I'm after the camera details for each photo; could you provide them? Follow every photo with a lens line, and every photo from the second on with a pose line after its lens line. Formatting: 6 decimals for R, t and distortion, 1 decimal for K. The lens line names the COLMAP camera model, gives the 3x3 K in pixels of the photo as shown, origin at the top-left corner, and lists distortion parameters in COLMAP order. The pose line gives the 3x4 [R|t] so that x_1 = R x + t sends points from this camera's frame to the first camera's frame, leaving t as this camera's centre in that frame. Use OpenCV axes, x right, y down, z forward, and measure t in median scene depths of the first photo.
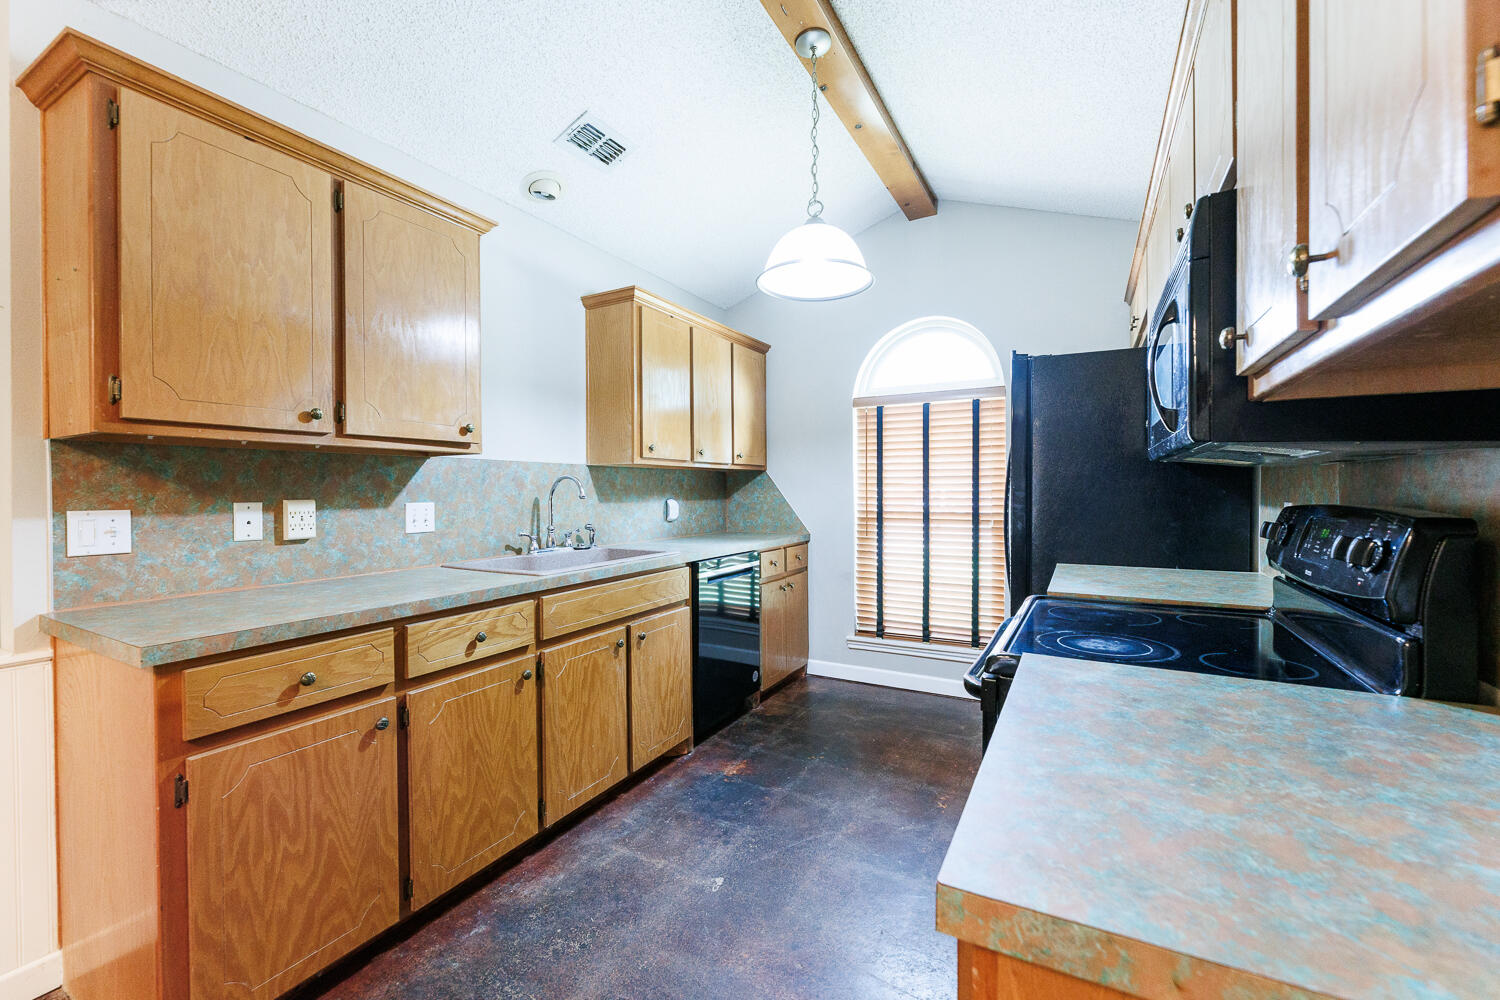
lens RADIAL K [[610.3, 0, 744.6], [0, 610.3, 497.2], [0, 0, 1]] dist [-0.004193, 0.000518]
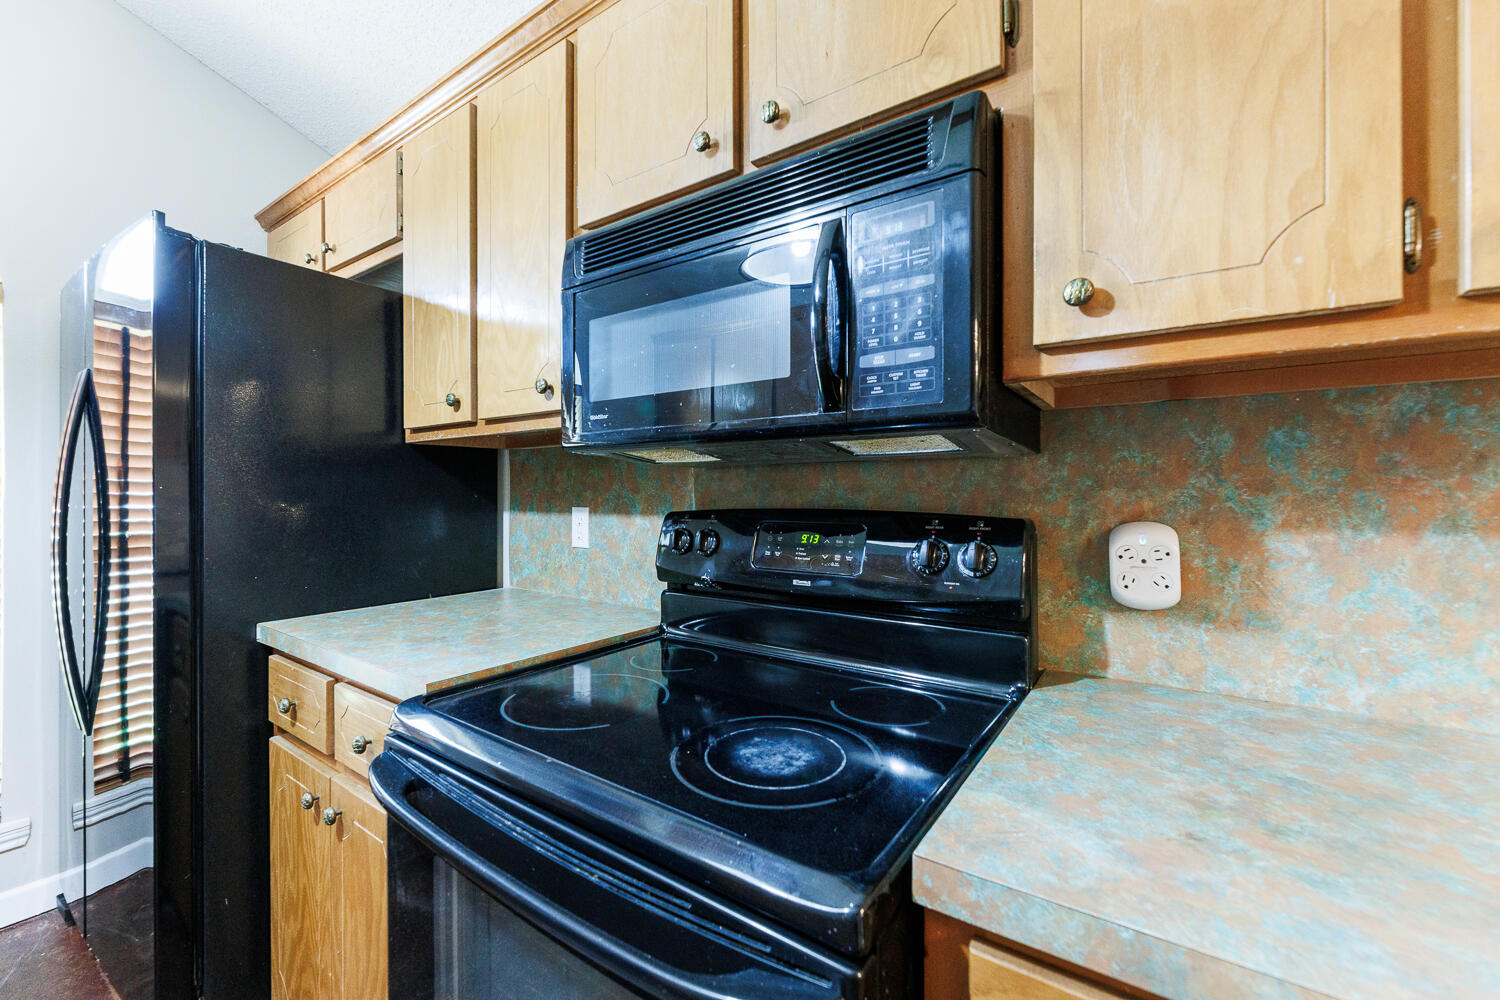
lens RADIAL K [[610.3, 0, 753.2], [0, 610.3, 502.4], [0, 0, 1]] dist [-0.004193, 0.000518]
pose [[0.097790, -0.012692, 0.995126, 0.001114], [0.011210, 0.999869, 0.011651, -0.003787], [-0.995144, 0.010016, 0.097919, 0.453854]]
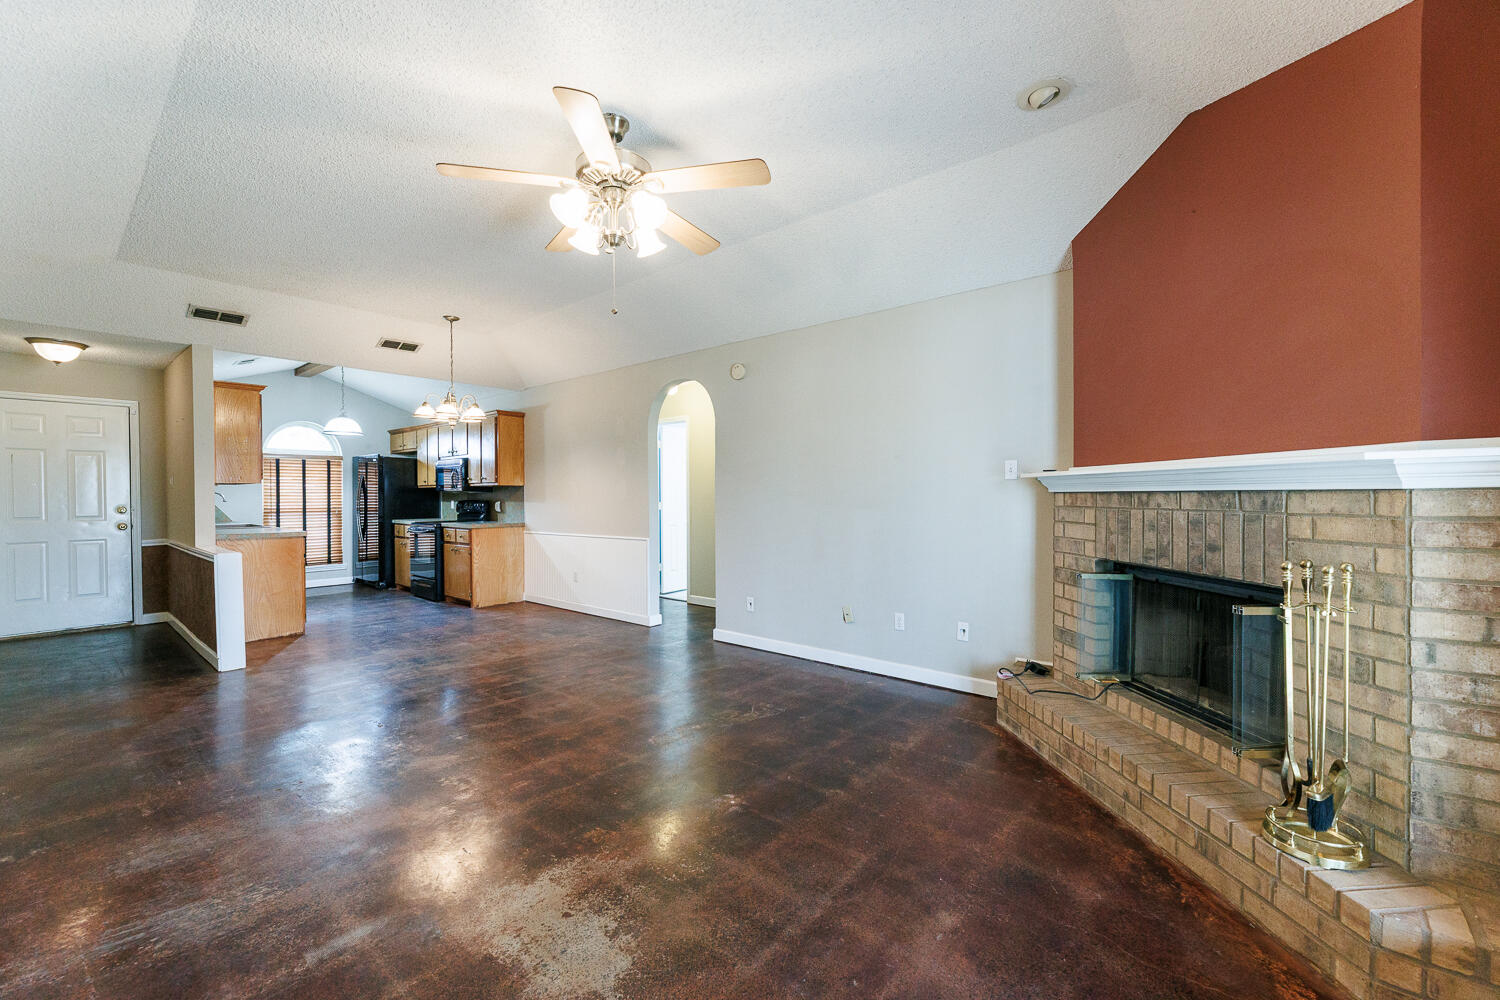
lens RADIAL K [[610.3, 0, 759.3], [0, 610.3, 500.1], [0, 0, 1]] dist [-0.004193, 0.000518]
pose [[0.189213, -0.005682, 0.981920, -2.212086], [0.014307, 0.999893, 0.003029, 0.017876], [-0.981832, 0.013476, 0.189274, -1.489144]]
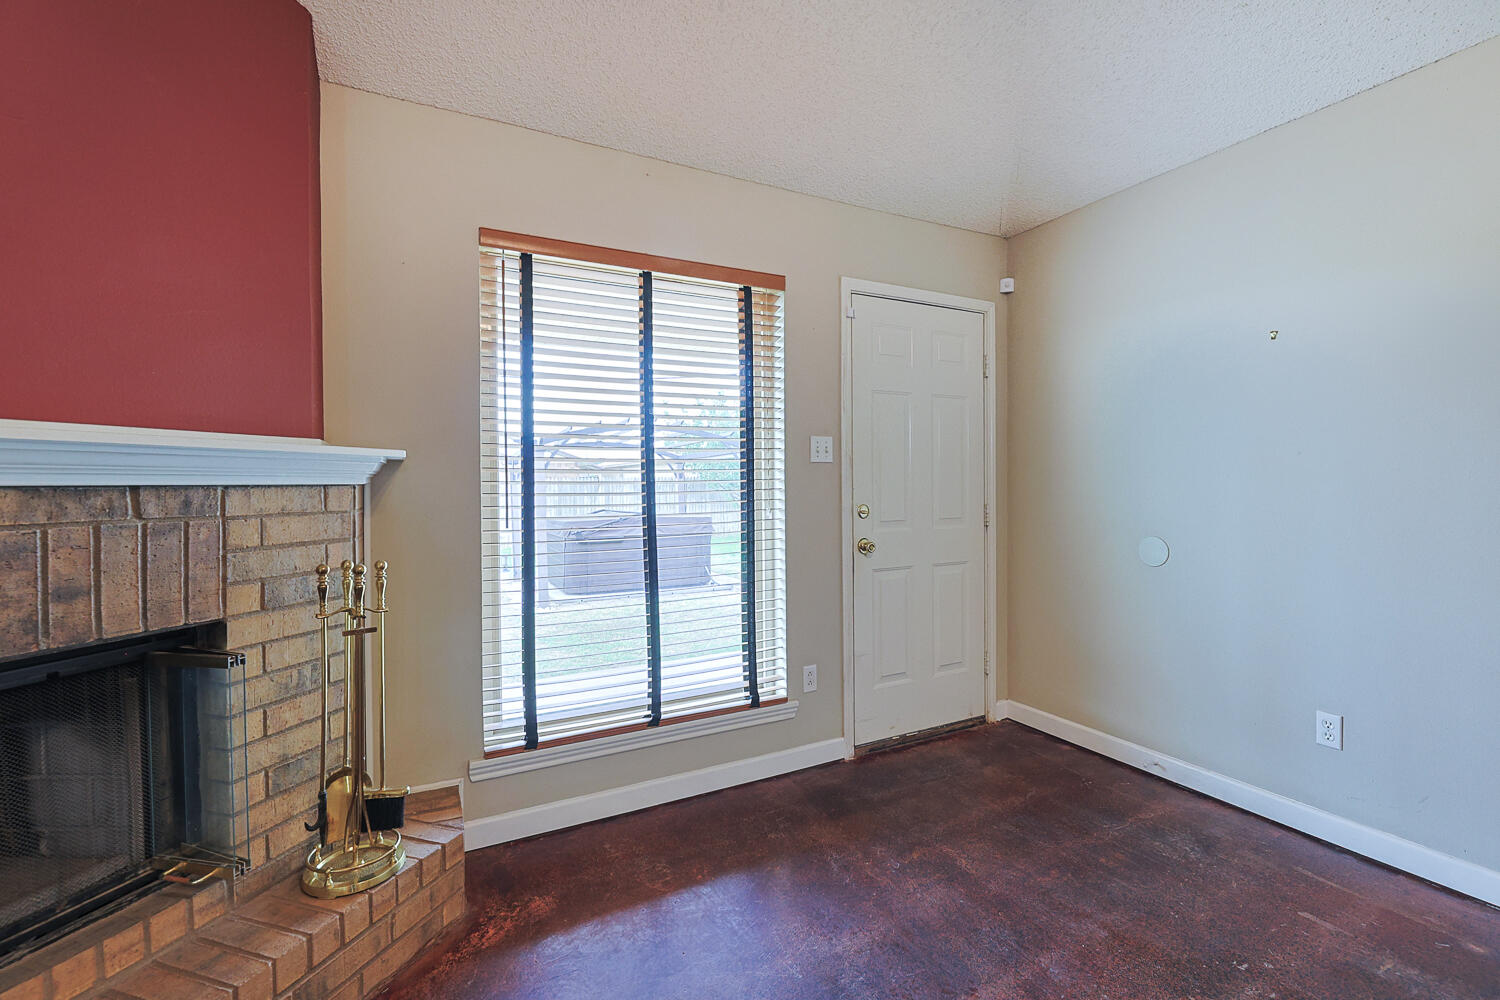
lens RADIAL K [[652.2, 0, 753.2], [0, 652.2, 489.9], [0, 0, 1]] dist [-0.002521, -0.002622]
pose [[-0.554324, 0.016288, -0.832141, -1.153454], [0.002504, 0.999837, 0.017903, 0.012053], [0.832297, 0.007840, -0.554275, -1.264064]]
